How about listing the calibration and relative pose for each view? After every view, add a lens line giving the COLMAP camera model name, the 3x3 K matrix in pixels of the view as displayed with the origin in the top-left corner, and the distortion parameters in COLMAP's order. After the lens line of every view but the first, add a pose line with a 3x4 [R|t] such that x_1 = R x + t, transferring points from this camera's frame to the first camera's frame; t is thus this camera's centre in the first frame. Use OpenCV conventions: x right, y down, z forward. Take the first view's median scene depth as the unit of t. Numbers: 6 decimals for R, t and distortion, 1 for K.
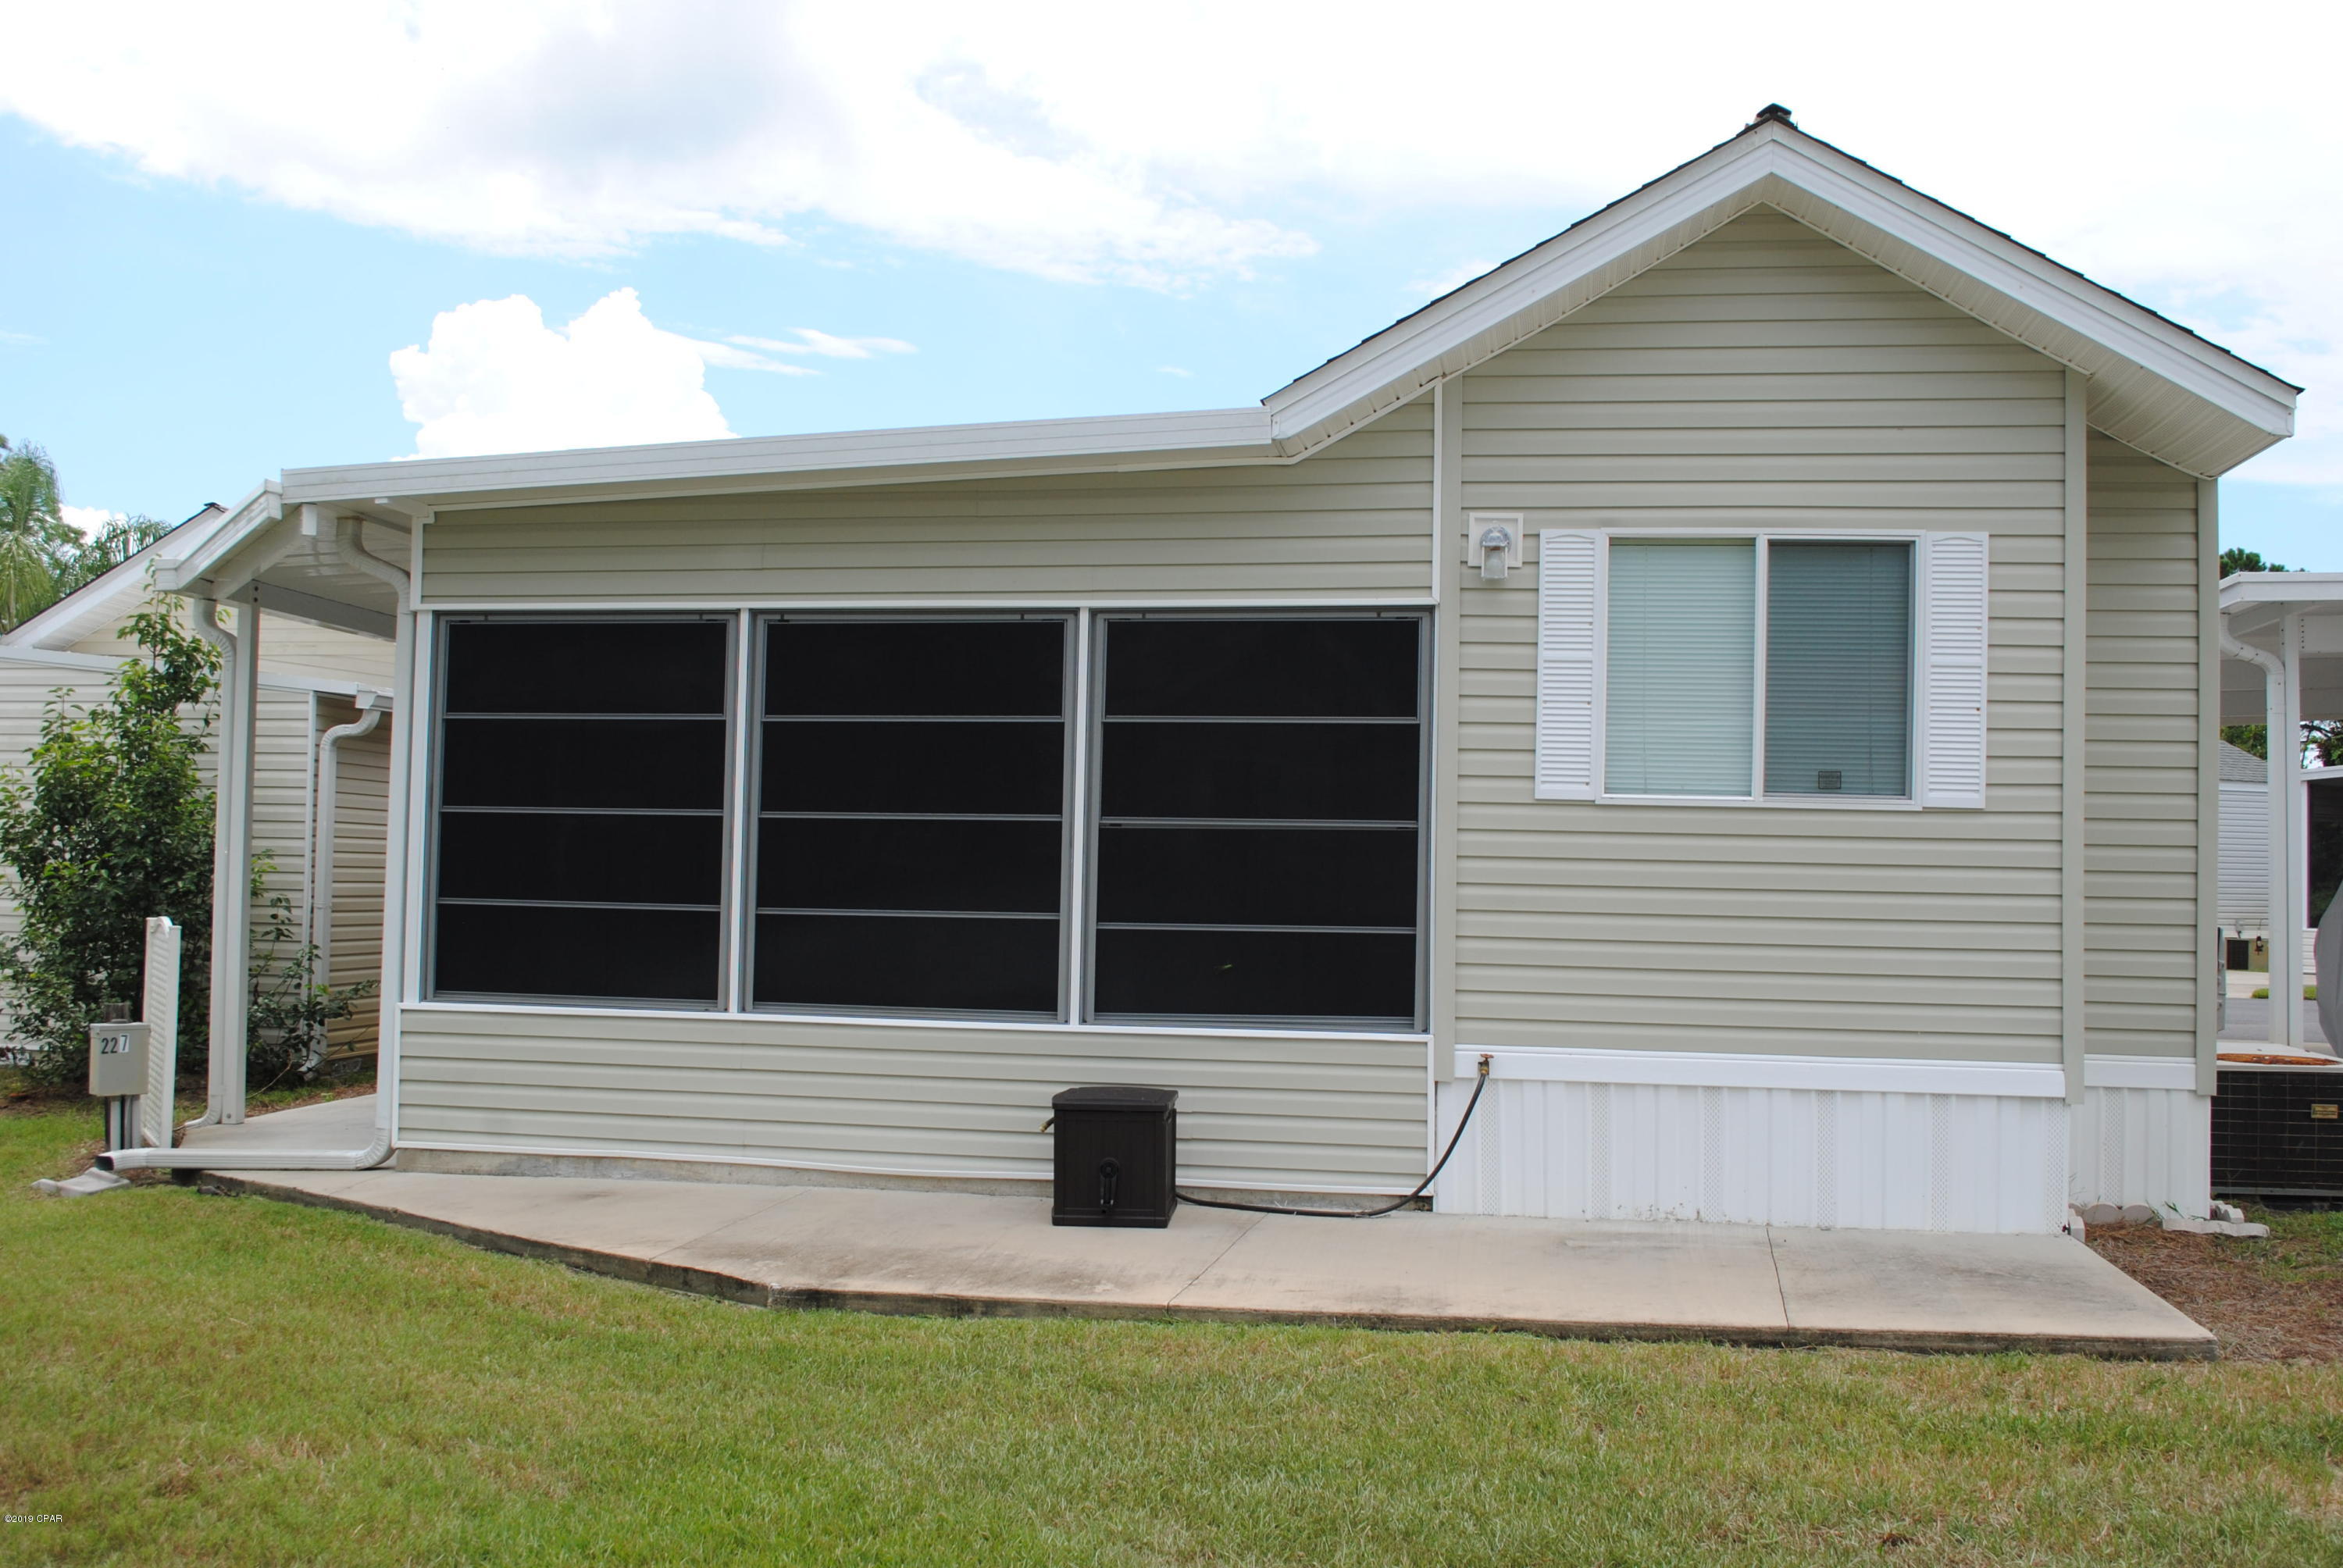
lens RADIAL K [[2105.3, 0, 1172.2], [0, 2105.3, 818.5], [0, 0, 1]] dist [-0.073737, 0.010136]
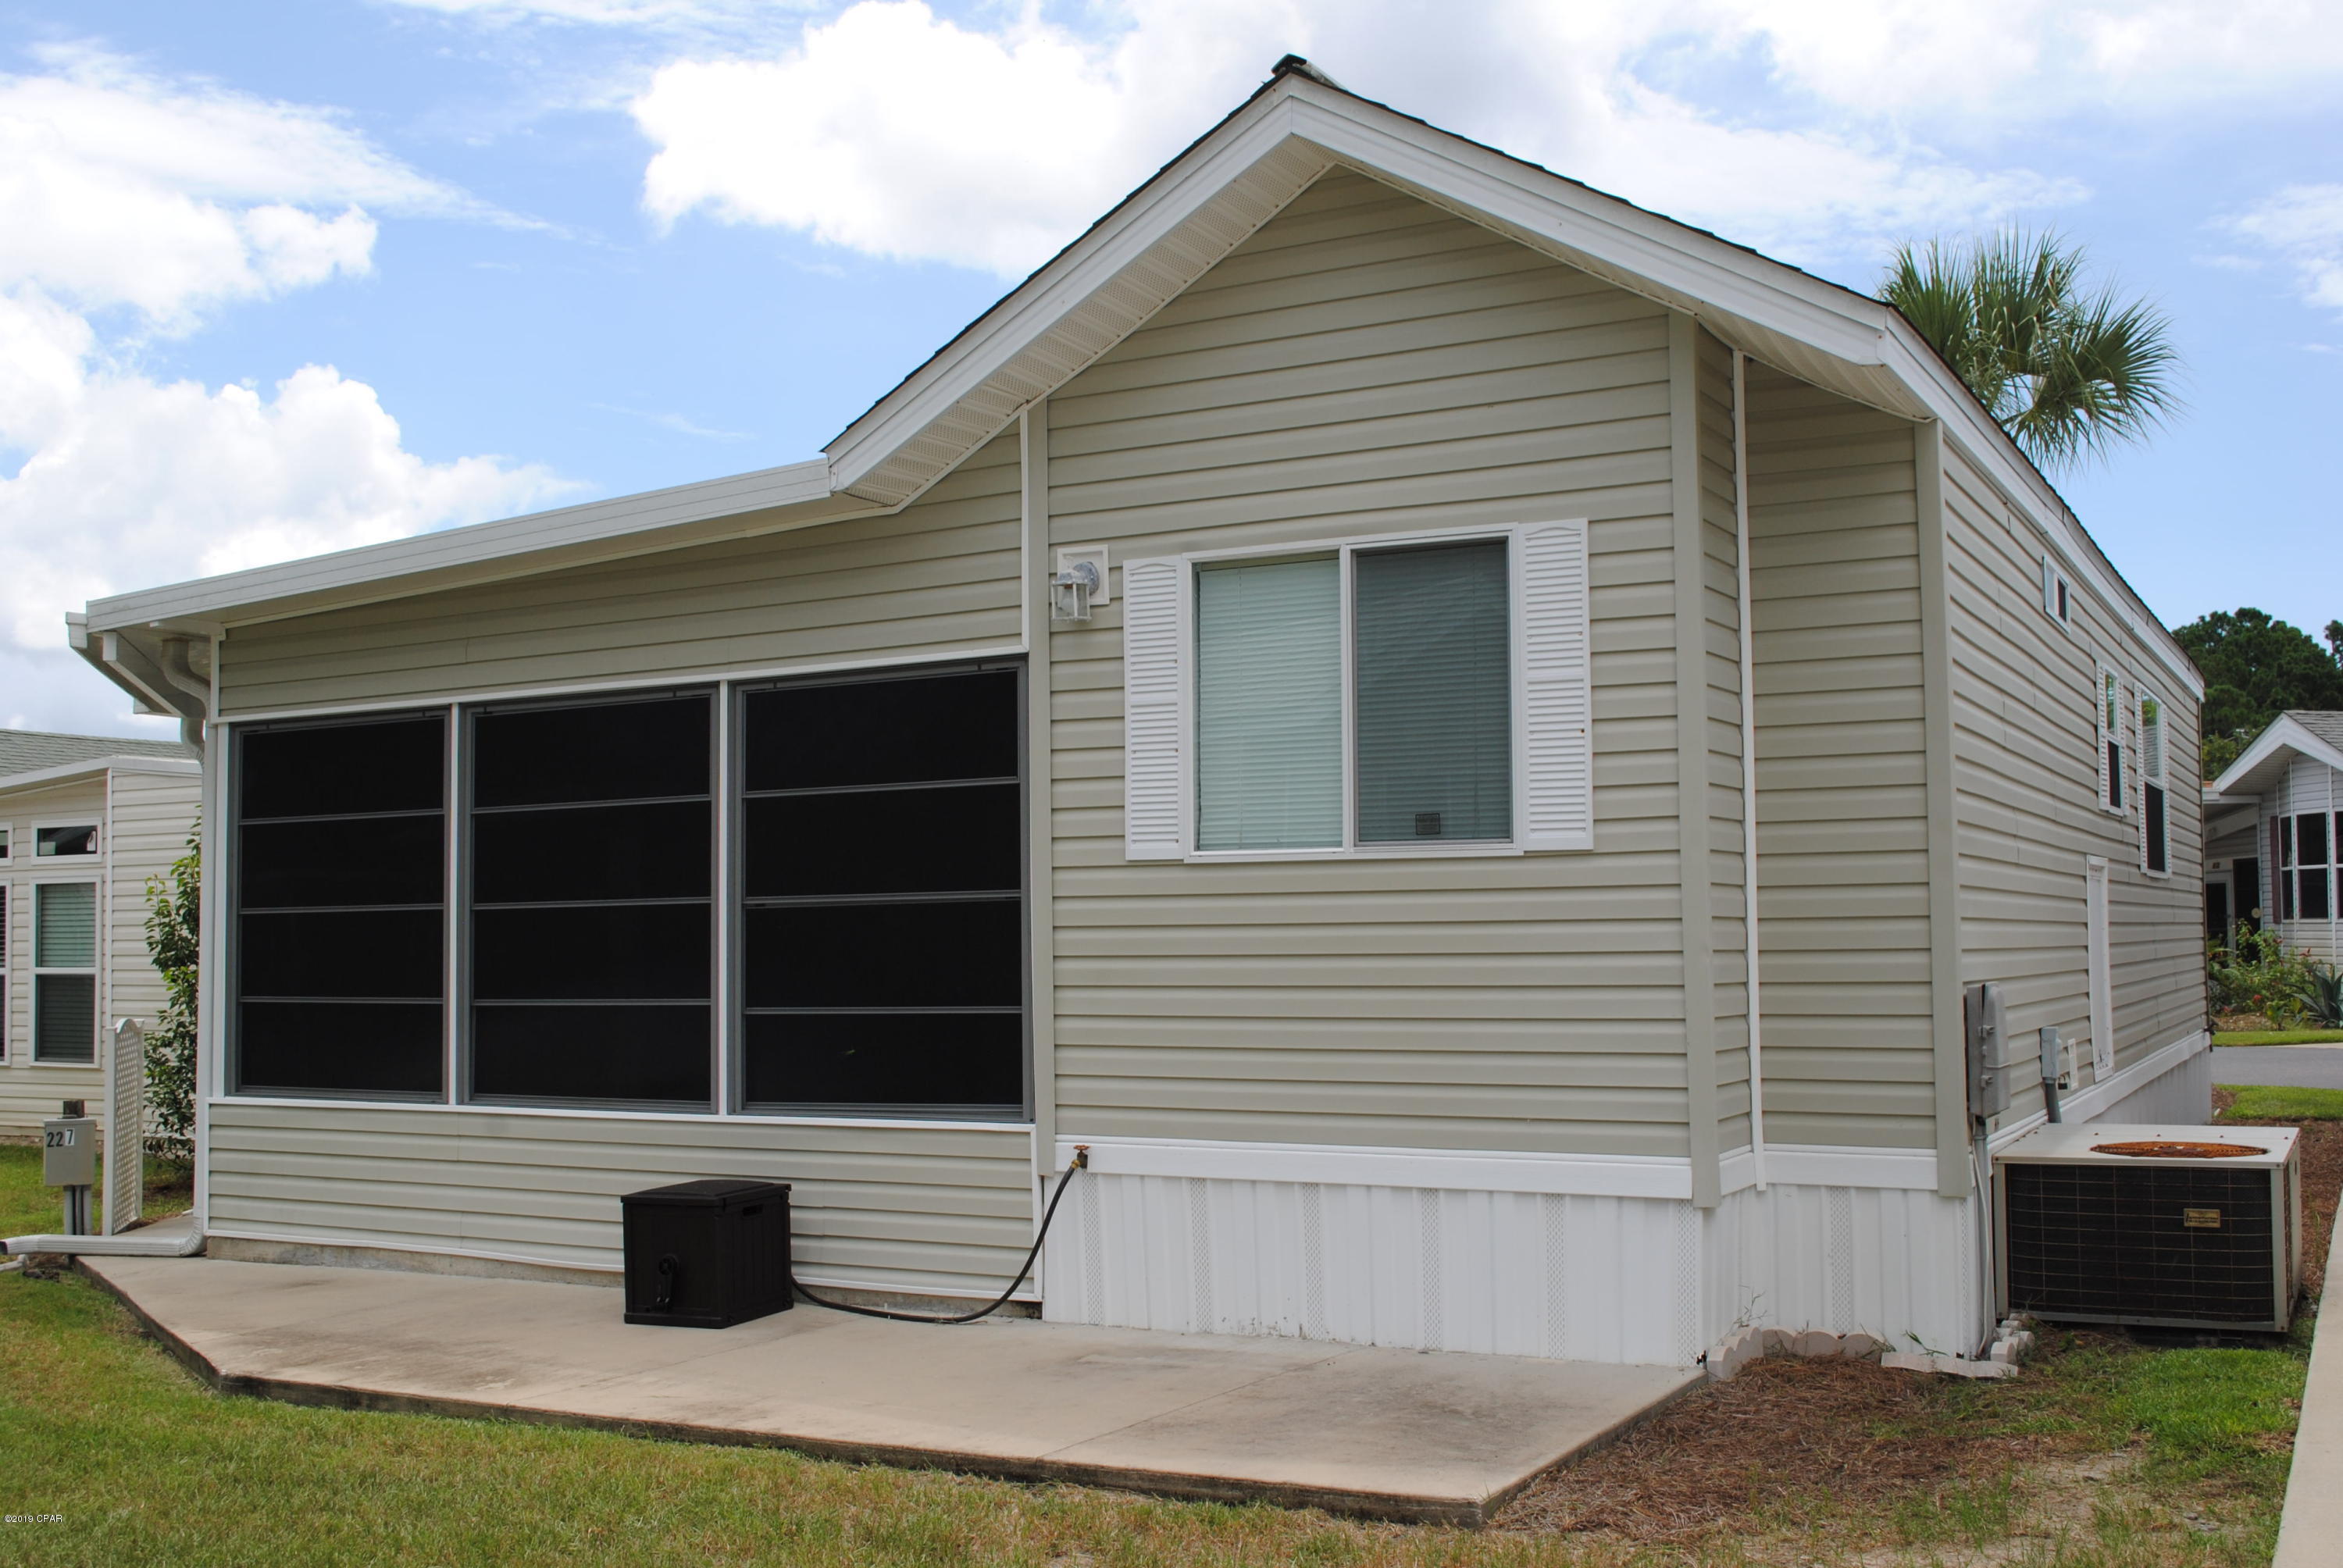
lens RADIAL K [[2308.4, 0, 1172.3], [0, 2308.4, 823.8], [0, 0, 1]] dist [-0.059752, -0.006621]
pose [[0.945730, -0.048073, -0.321377, 0.507463], [0.040185, 0.998707, -0.031138, 0.006567], [0.322459, 0.016533, 0.946439, 0.071909]]
